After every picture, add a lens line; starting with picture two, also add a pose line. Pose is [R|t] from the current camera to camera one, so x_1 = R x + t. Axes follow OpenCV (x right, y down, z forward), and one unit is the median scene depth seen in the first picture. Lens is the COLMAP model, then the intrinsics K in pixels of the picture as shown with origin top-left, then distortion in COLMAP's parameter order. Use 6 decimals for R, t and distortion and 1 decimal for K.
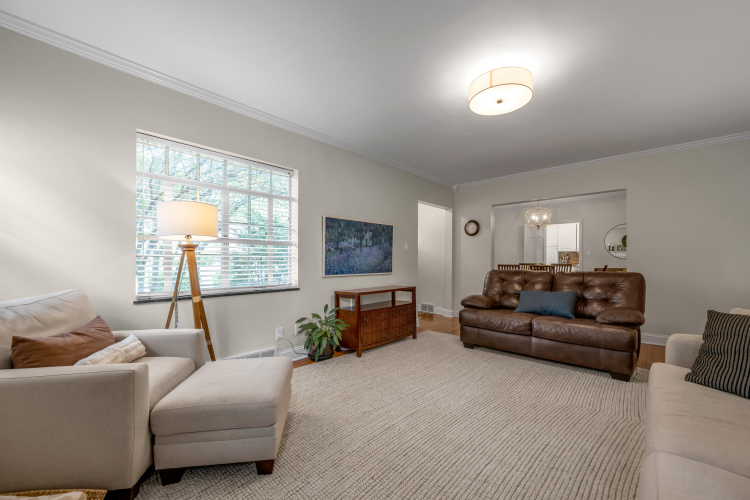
lens RADIAL K [[305.2, 0, 375.6], [0, 305.2, 260.9], [0, 0, 1]] dist [-0.002866, 0.000296]
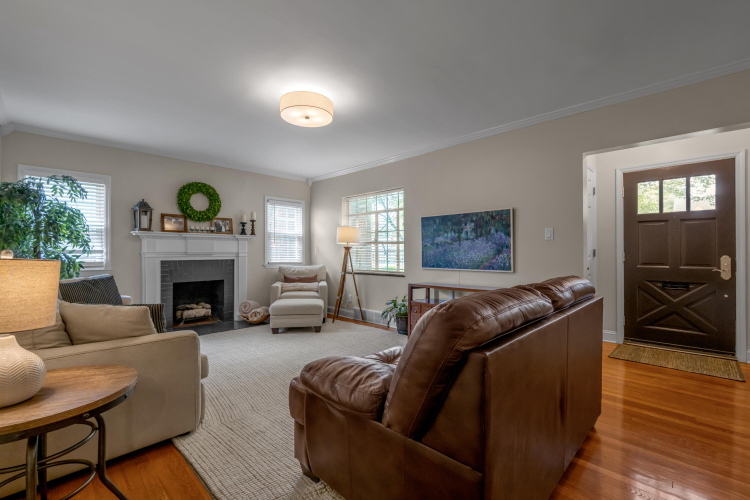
lens RADIAL K [[310.6, 0, 367.9], [0, 310.6, 251.6], [0, 0, 1]] dist [0.000412, -0.000451]
pose [[-0.016513, -0.000927, -0.999863, 1.014060], [0.004036, 0.999991, -0.000994, -0.012766], [0.999856, -0.004052, -0.016509, 0.803379]]
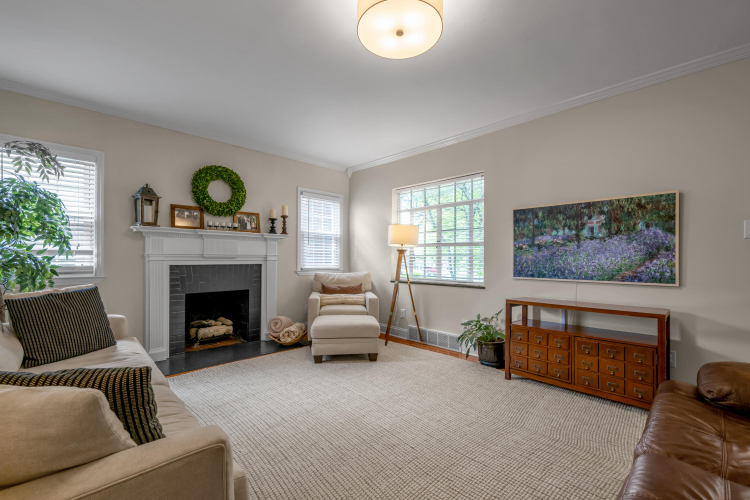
lens RADIAL K [[305.2, 0, 374.0], [0, 305.2, 258.1], [0, 0, 1]] dist [-0.002866, 0.000296]
pose [[-0.033926, 0.001358, -0.999423, 0.714034], [-0.002802, 0.999995, 0.001454, -0.006449], [0.999420, 0.002850, -0.033922, 0.622010]]
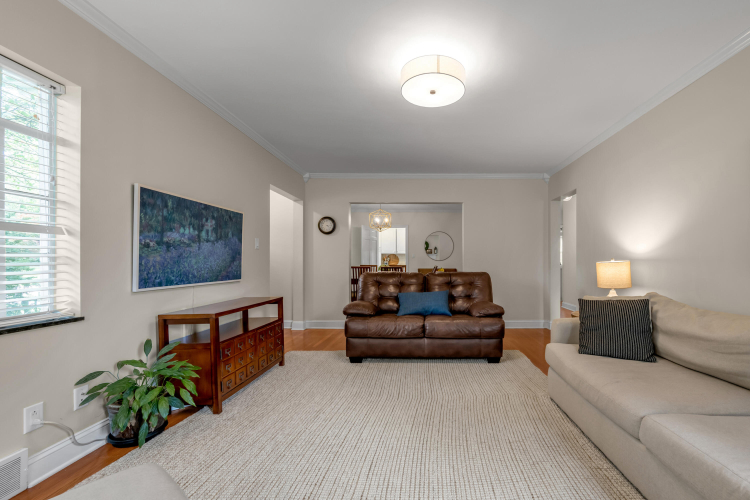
lens RADIAL K [[324.0, 0, 422.2], [0, 324.0, 262.8], [0, 0, 1]] dist [-0.006448, -0.000546]
pose [[0.726841, -0.002806, 0.686800, -0.192031], [0.001309, 0.999995, 0.002700, -0.002752], [-0.686805, -0.001064, 0.726841, 0.196793]]
